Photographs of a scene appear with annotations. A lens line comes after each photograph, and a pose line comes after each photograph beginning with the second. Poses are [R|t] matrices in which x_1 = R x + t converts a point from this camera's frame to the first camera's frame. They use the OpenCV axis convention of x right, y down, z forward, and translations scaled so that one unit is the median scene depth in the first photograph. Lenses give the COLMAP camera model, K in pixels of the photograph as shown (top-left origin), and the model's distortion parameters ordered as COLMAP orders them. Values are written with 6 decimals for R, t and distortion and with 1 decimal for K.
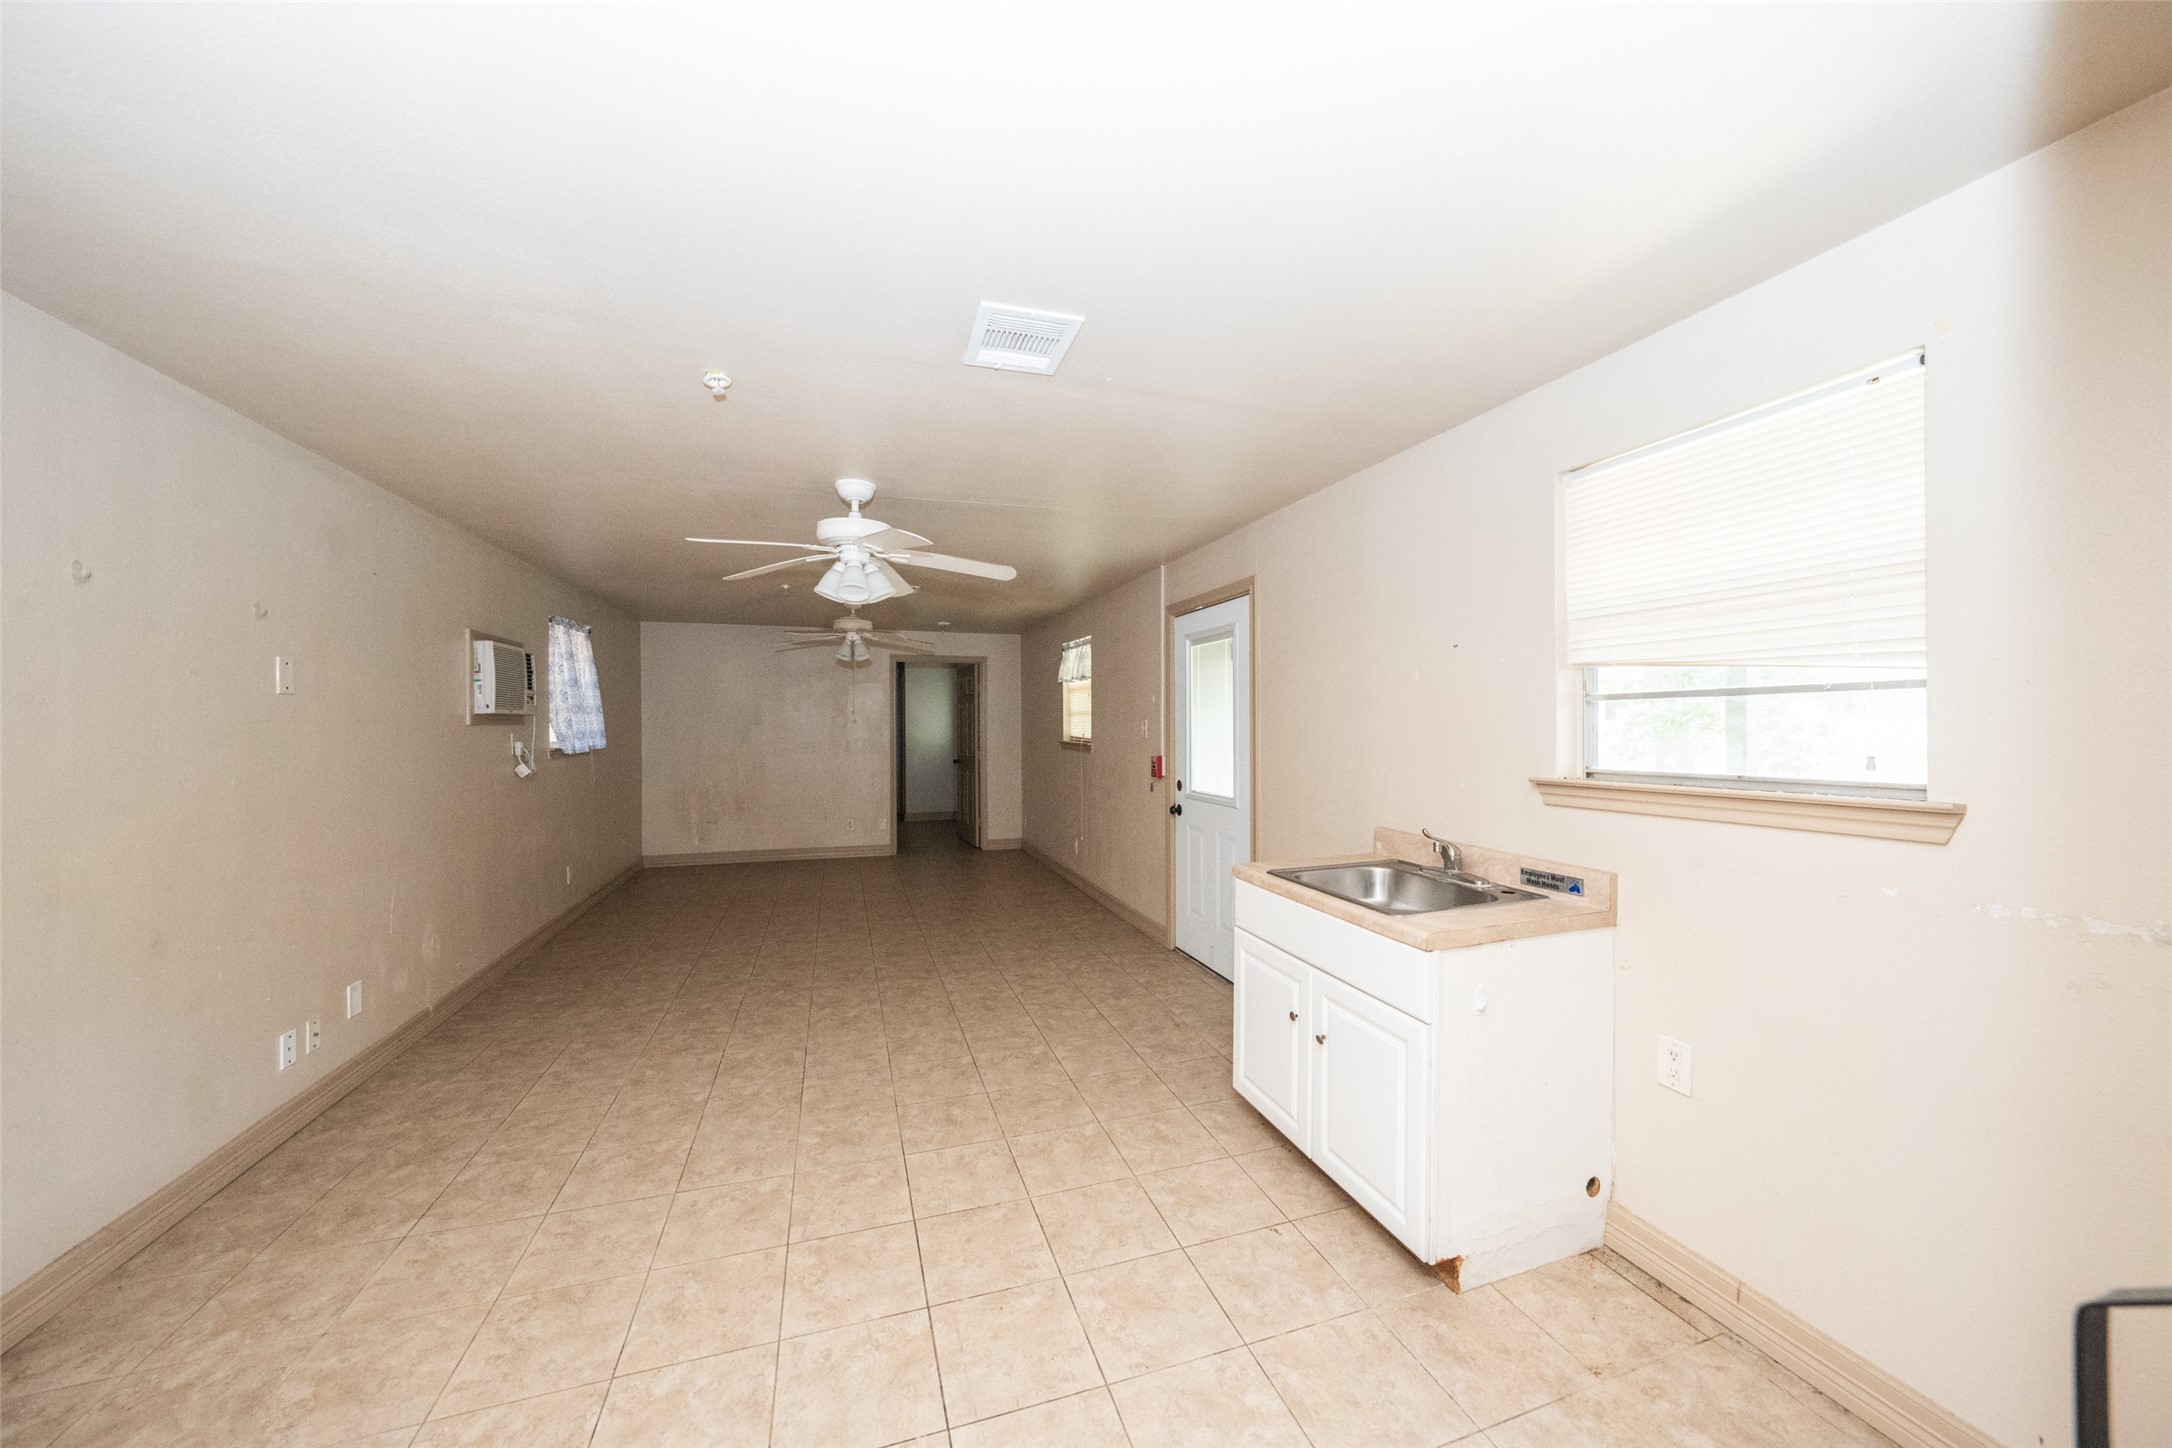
lens RADIAL K [[742.6, 0, 1097.5], [0, 742.6, 726.7], [0, 0, 1]] dist [-0.028144, 0.007371]
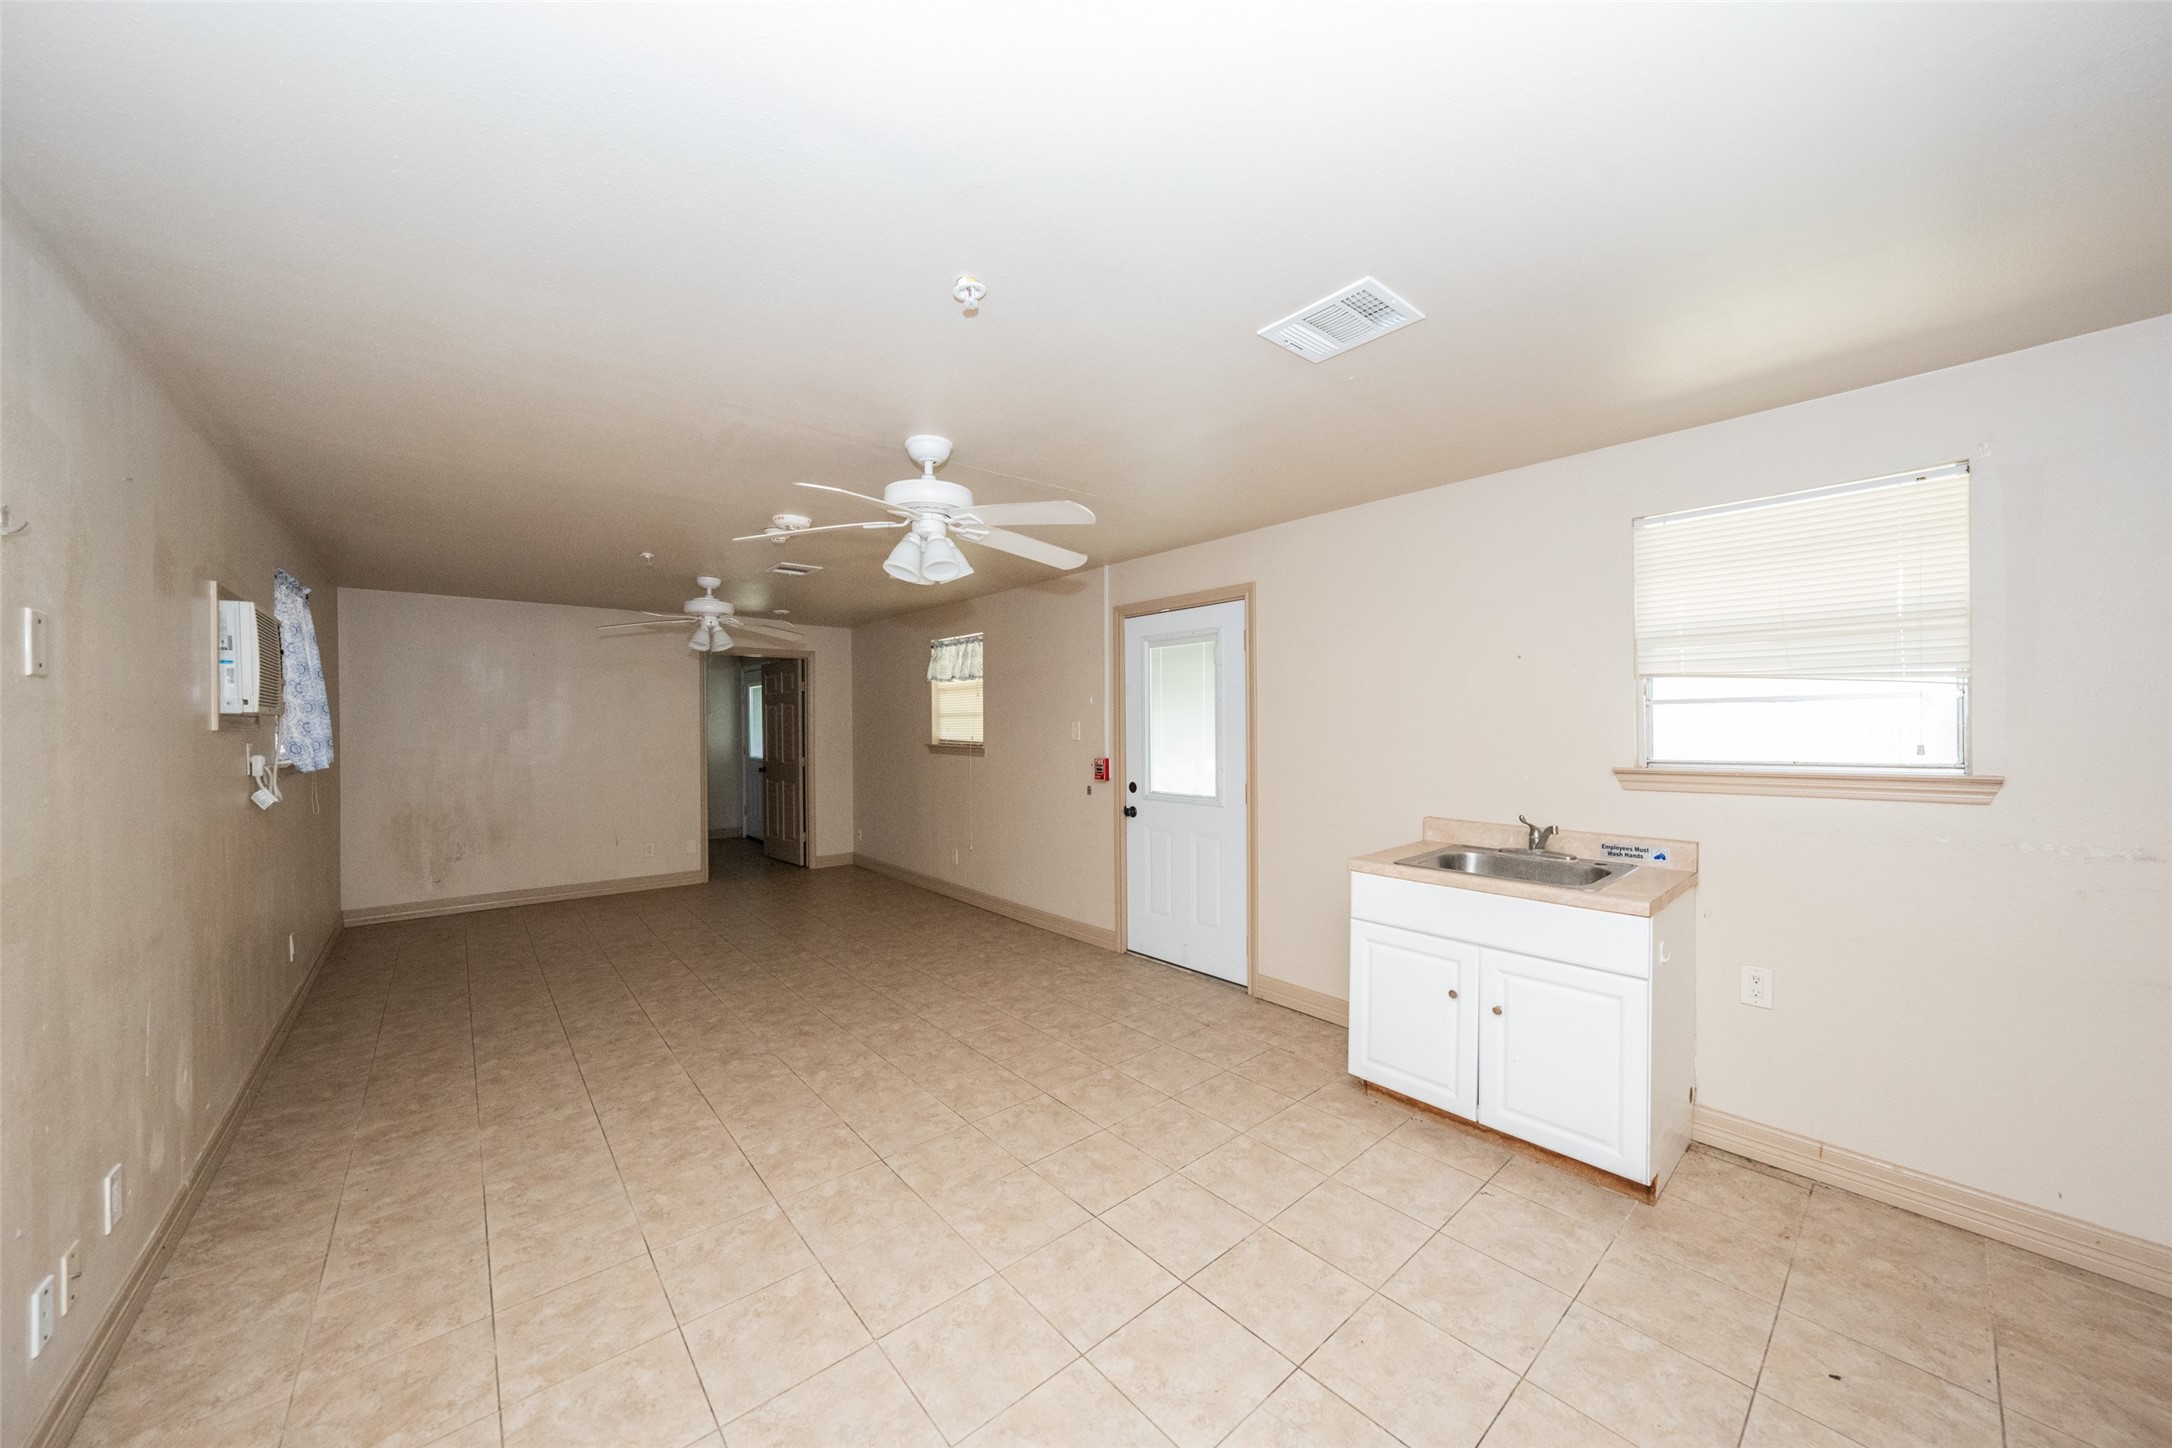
lens RADIAL K [[739.9, 0, 1086.0], [0, 739.9, 724.0], [0, 0, 1]] dist [-0.027950, 0.006979]
pose [[0.927405, -0.002945, 0.374047, -0.384969], [0.005471, 0.999969, -0.005692, -0.000222], [-0.374019, 0.007325, 0.927392, 0.122251]]
